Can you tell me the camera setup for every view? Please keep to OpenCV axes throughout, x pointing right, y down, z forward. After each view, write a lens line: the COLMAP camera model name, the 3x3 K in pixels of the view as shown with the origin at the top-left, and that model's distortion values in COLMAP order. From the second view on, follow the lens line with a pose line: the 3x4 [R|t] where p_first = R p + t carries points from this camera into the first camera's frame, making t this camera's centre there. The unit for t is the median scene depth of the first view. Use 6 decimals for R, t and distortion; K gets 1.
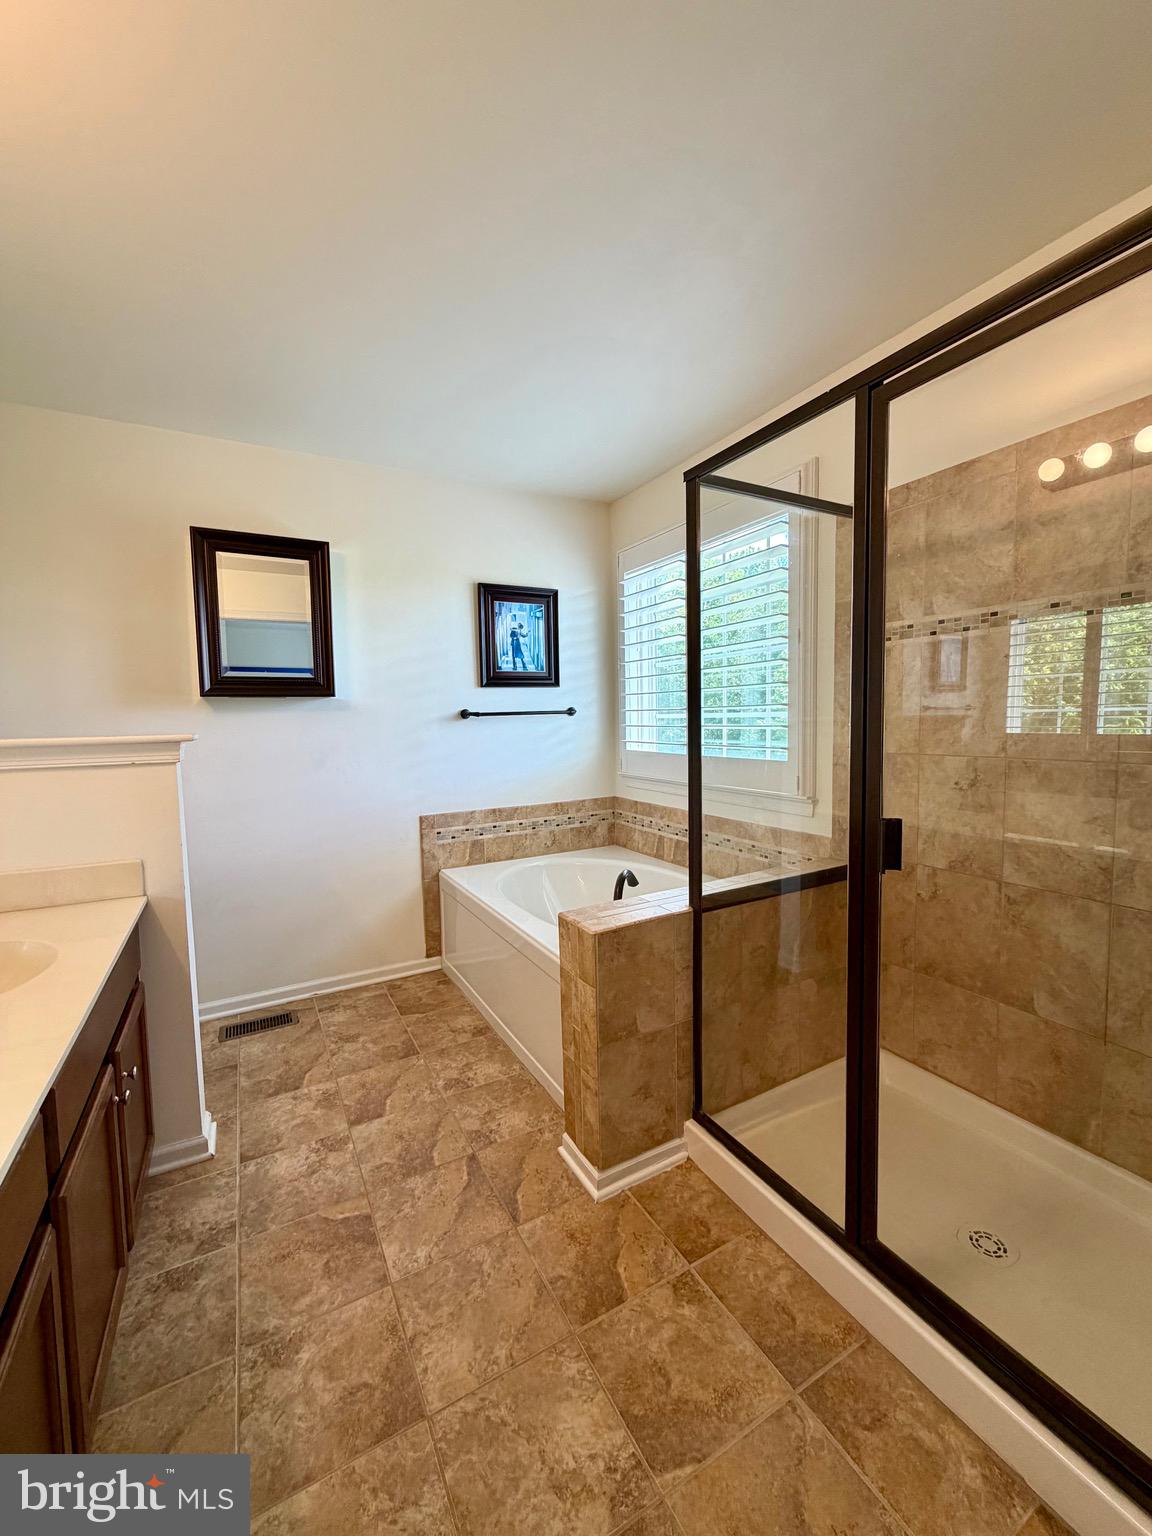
lens RADIAL K [[612.5, 0, 576.5], [0, 612.5, 761.1], [0, 0, 1]] dist [-0.000710, -0.000449]
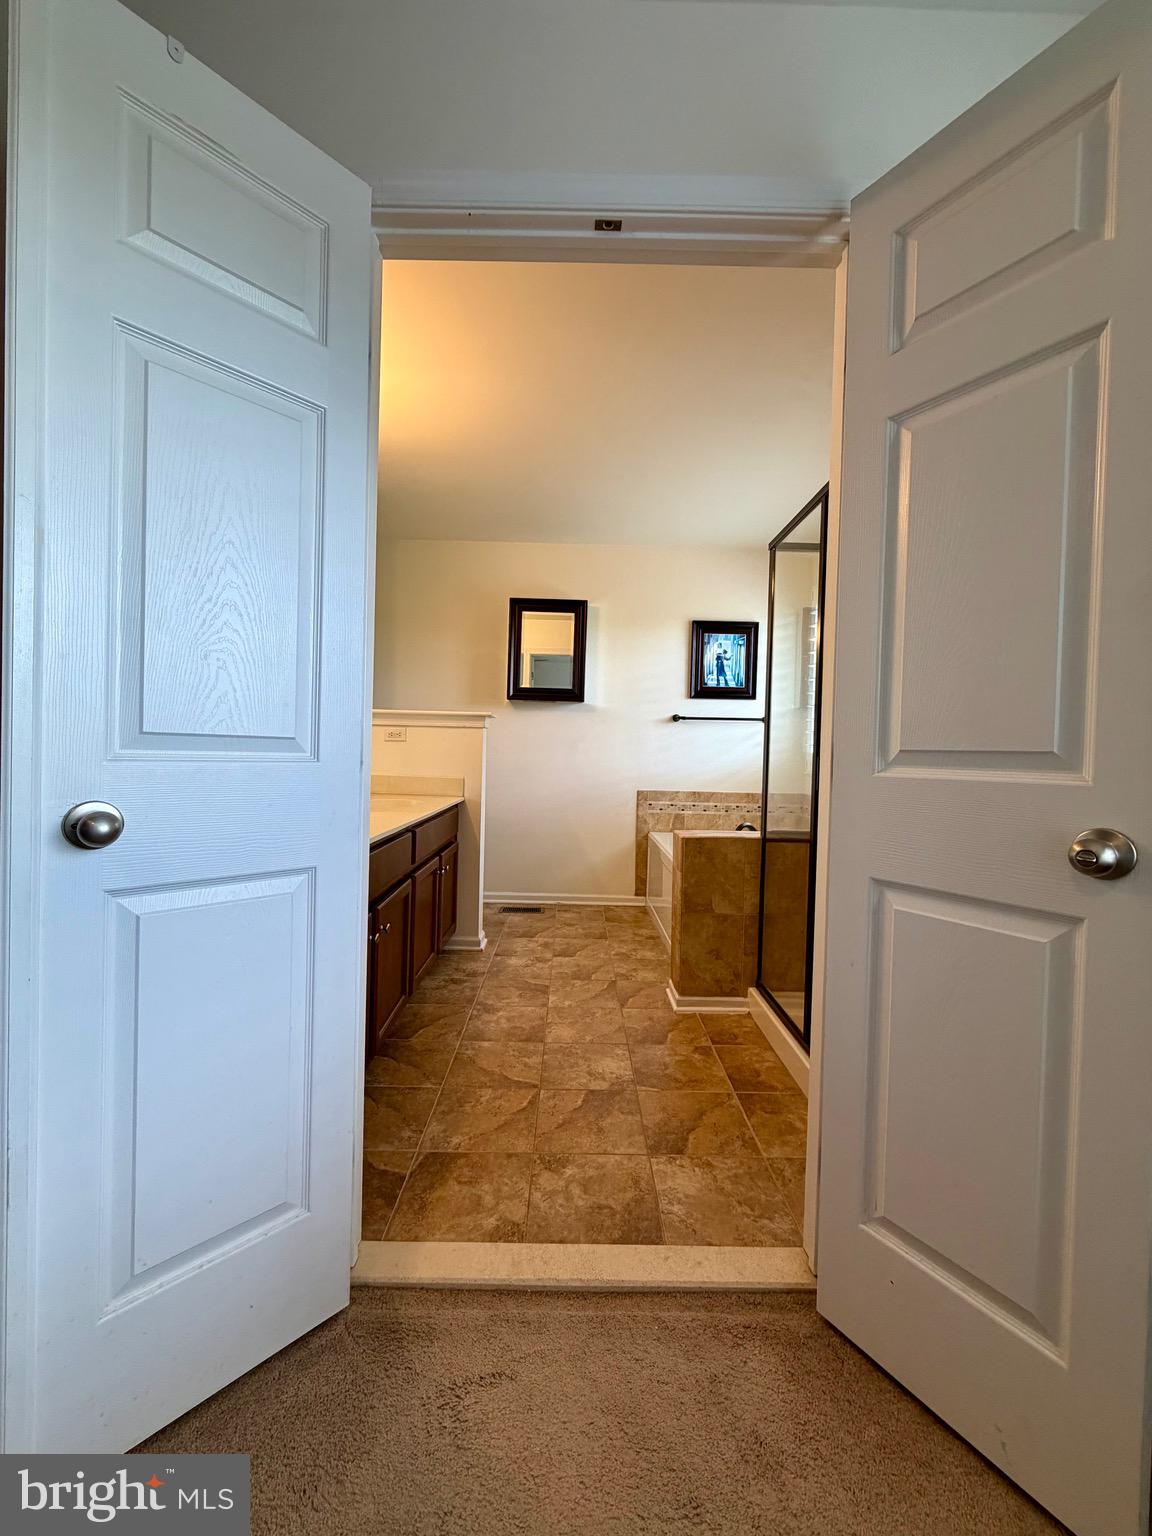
lens RADIAL K [[612.5, 0, 574.2], [0, 612.5, 759.3], [0, 0, 1]] dist [-0.000710, -0.000449]
pose [[0.877146, 0.051554, -0.477448, 0.447378], [-0.078922, 0.996178, -0.037428, 0.135800], [0.473694, 0.070511, 0.877862, -0.459246]]
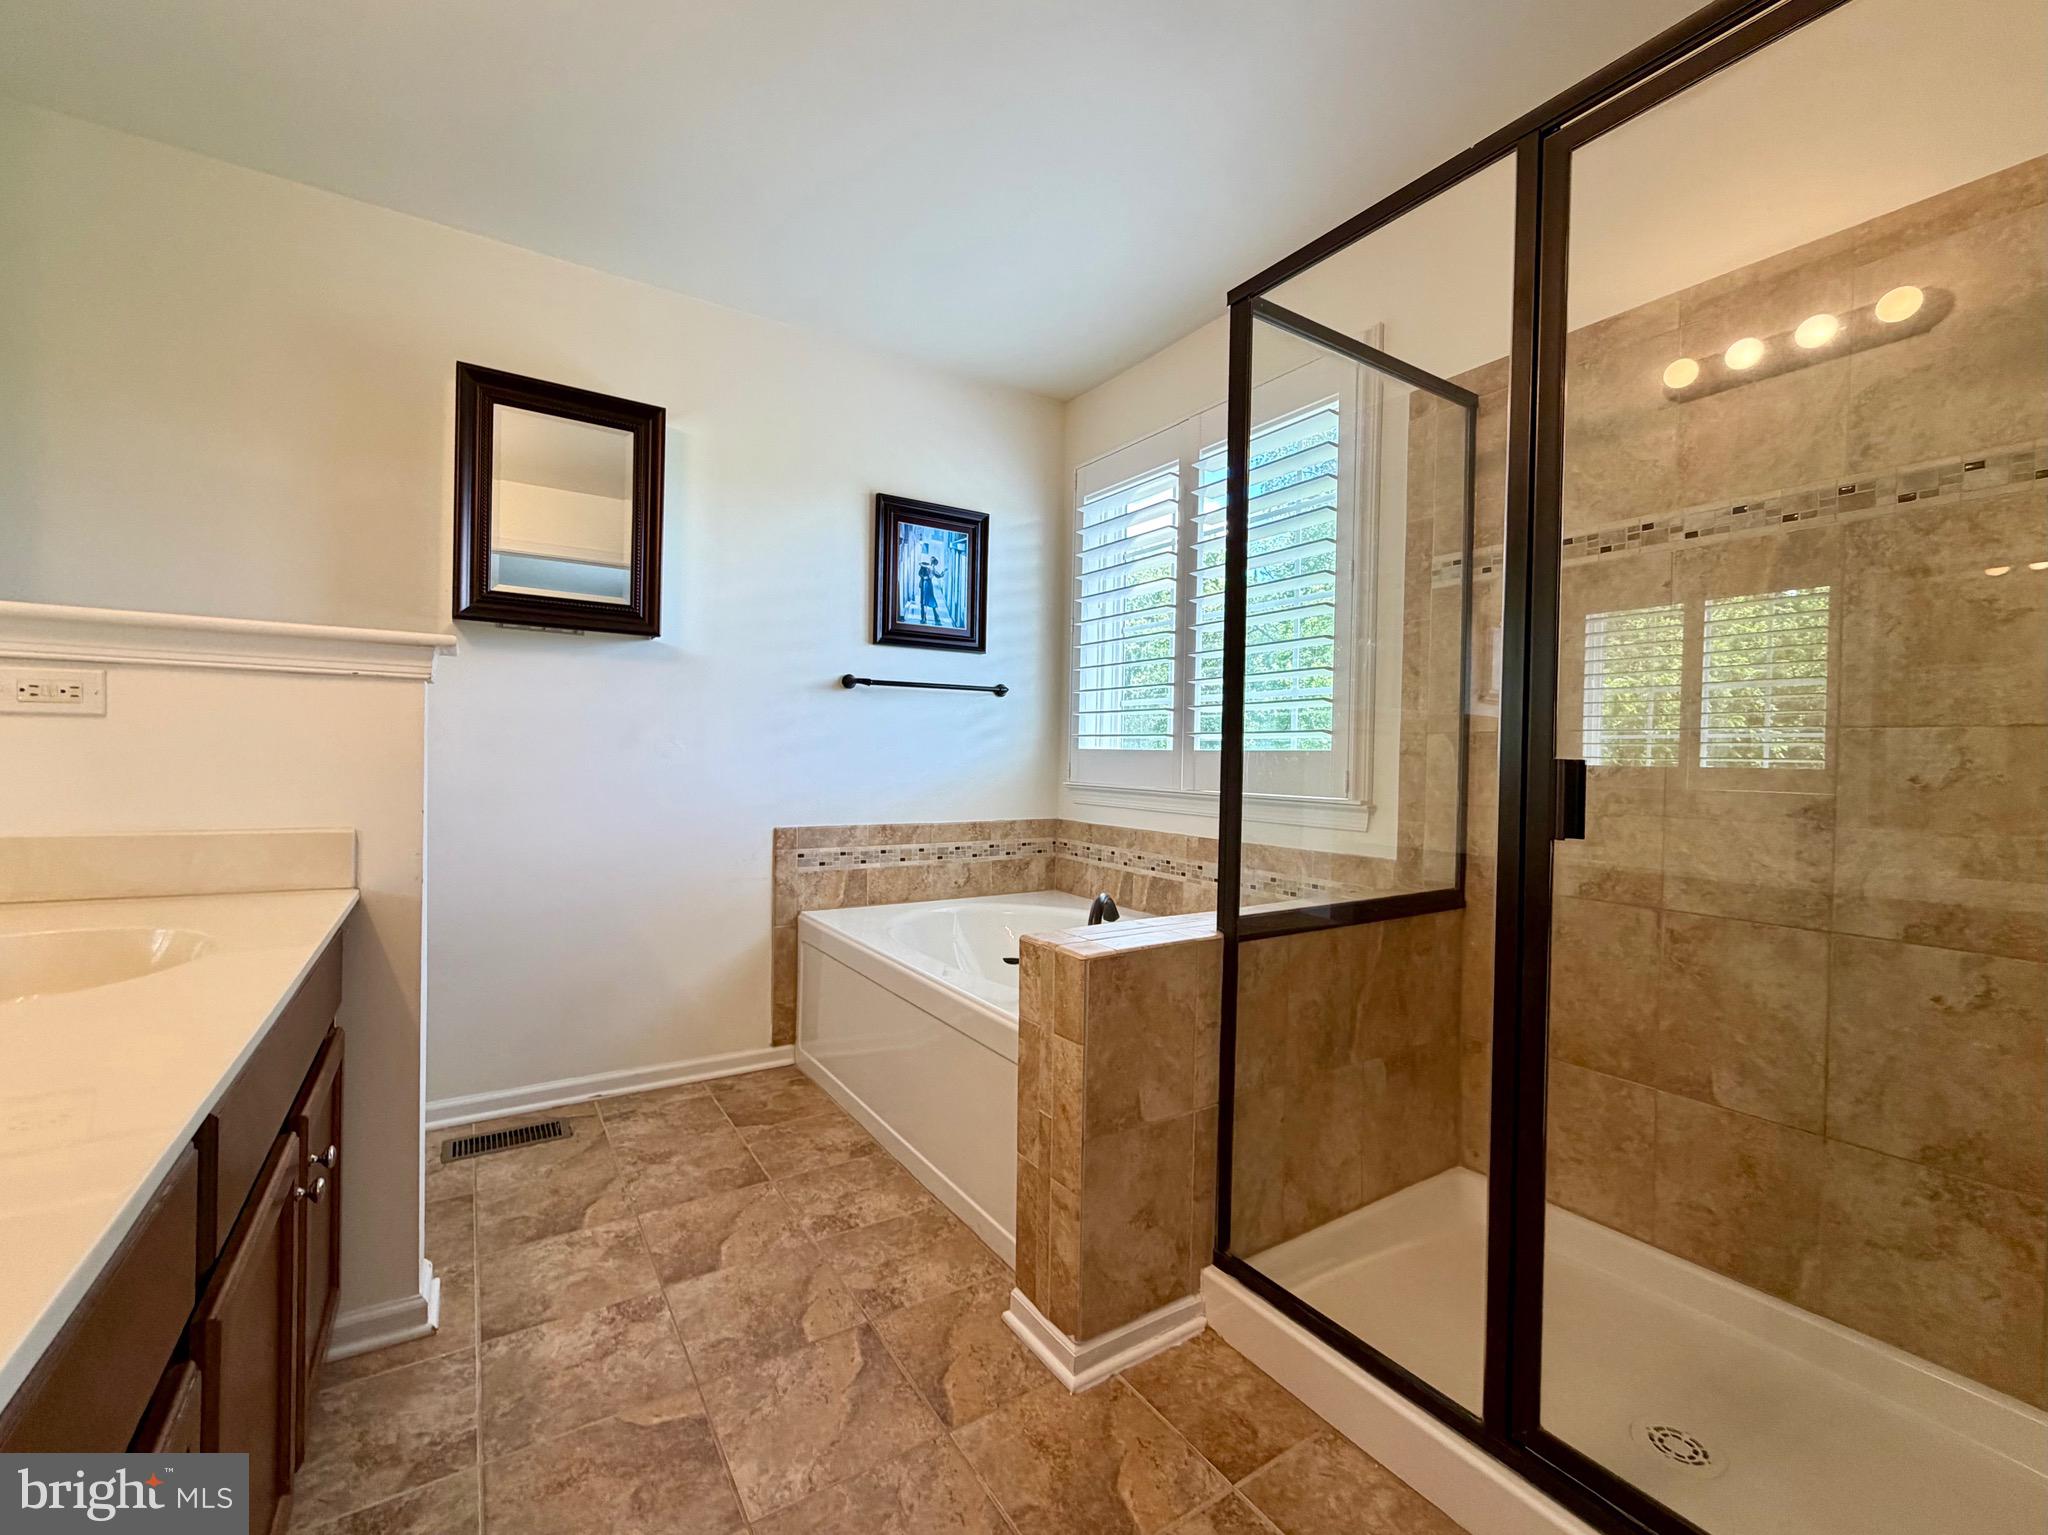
lens RADIAL K [[862.4, 0, 1018.8], [0, 862.4, 766.4], [0, 0, 1]] dist [0.000991, -0.000879]
pose [[0.996907, 0.039367, 0.068023, -0.093457], [-0.035183, 0.997478, -0.061650, 0.115948], [-0.070278, 0.059067, 0.995777, 0.071312]]
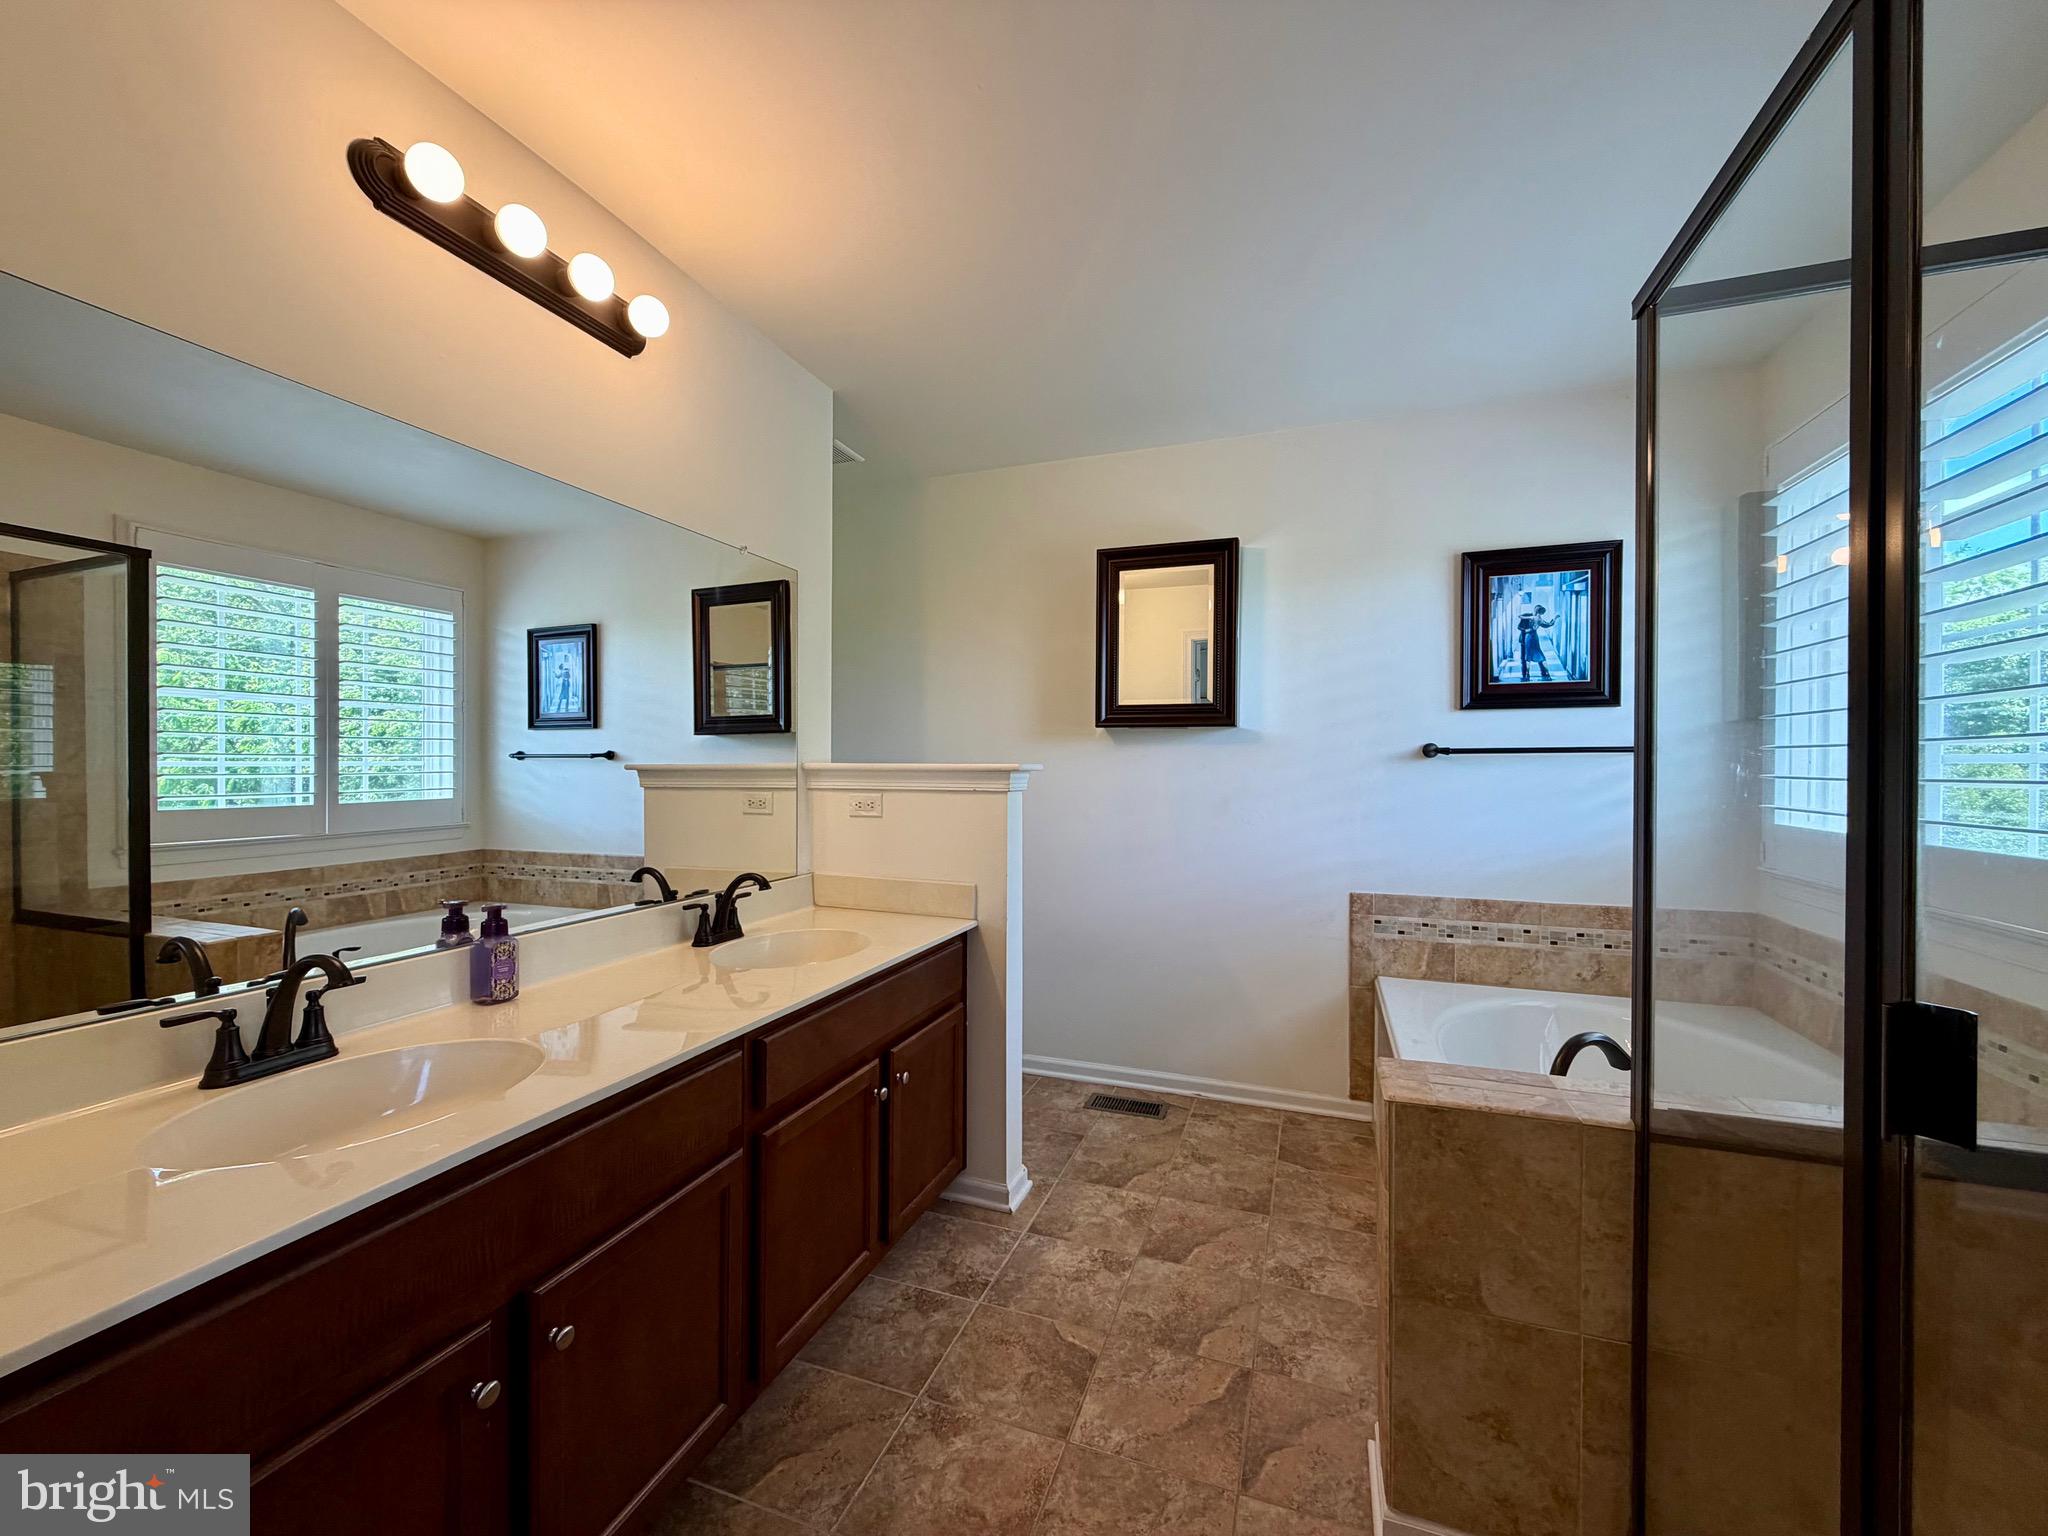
lens RADIAL K [[816.7, 0, 1014.4], [0, 816.7, 765.8], [0, 0, 1]] dist [-0.000710, -0.000449]
pose [[0.650773, 0.024626, -0.758873, 0.335460], [-0.072443, 0.996928, -0.029773, -0.001217], [0.755809, 0.074351, 0.650557, 0.131532]]
